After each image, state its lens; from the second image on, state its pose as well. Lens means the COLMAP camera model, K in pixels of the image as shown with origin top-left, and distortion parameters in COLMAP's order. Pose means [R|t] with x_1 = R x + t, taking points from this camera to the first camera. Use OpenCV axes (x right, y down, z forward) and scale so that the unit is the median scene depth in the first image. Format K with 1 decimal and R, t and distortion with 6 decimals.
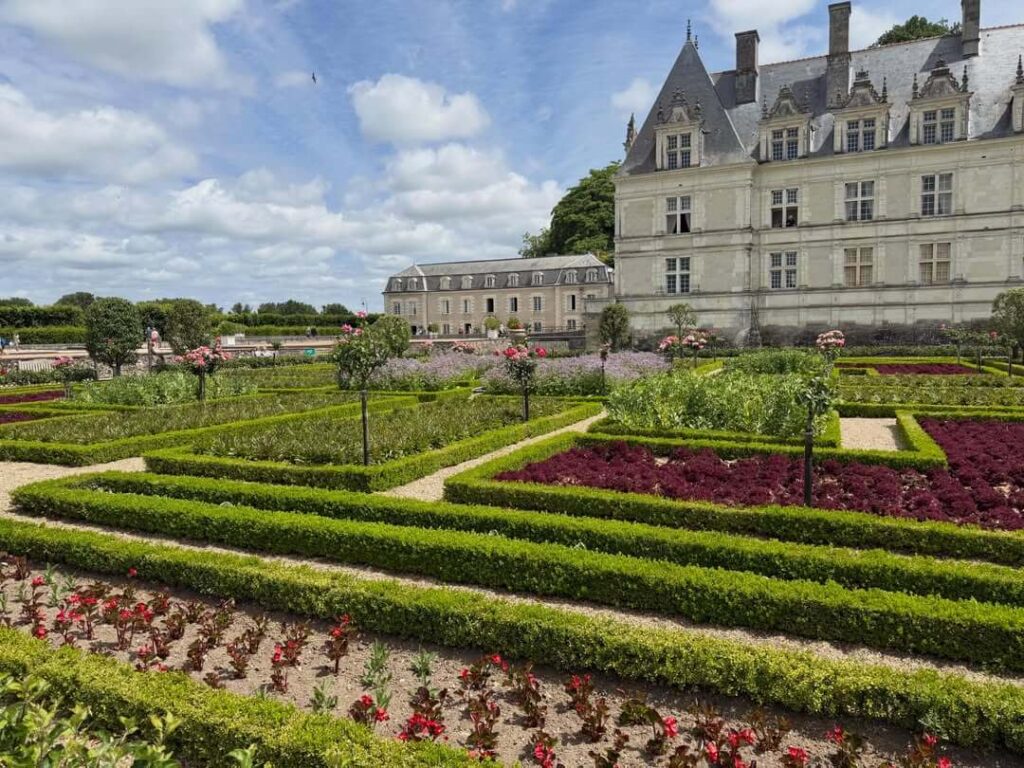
lens RADIAL K [[738.9, 0, 495.0], [0, 738.9, 385.3], [0, 0, 1]] dist [0.079839, -0.000815]
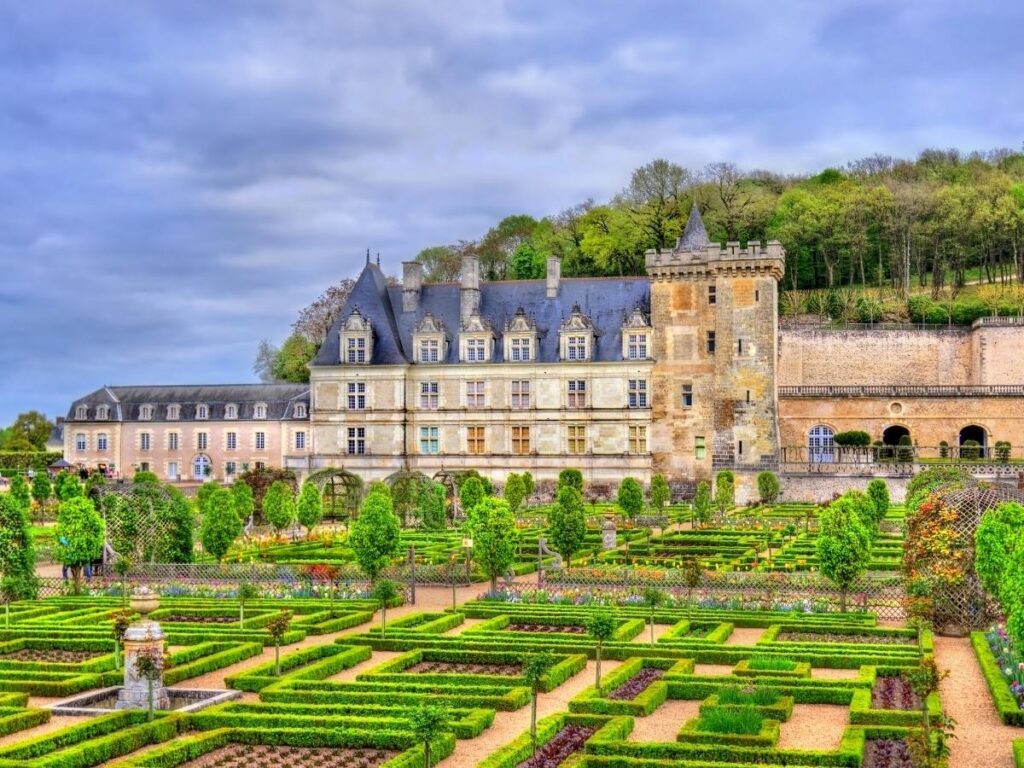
lens RADIAL K [[1465.5, 0, 512.0], [0, 1465.5, 384.0], [0, 0, 1]] dist [0.019507, -0.010547]
pose [[0.976812, 0.026646, 0.212436, -0.039993], [-0.000426, 0.992465, -0.122526, 0.071893], [-0.214100, 0.119594, 0.969463, -1.604861]]
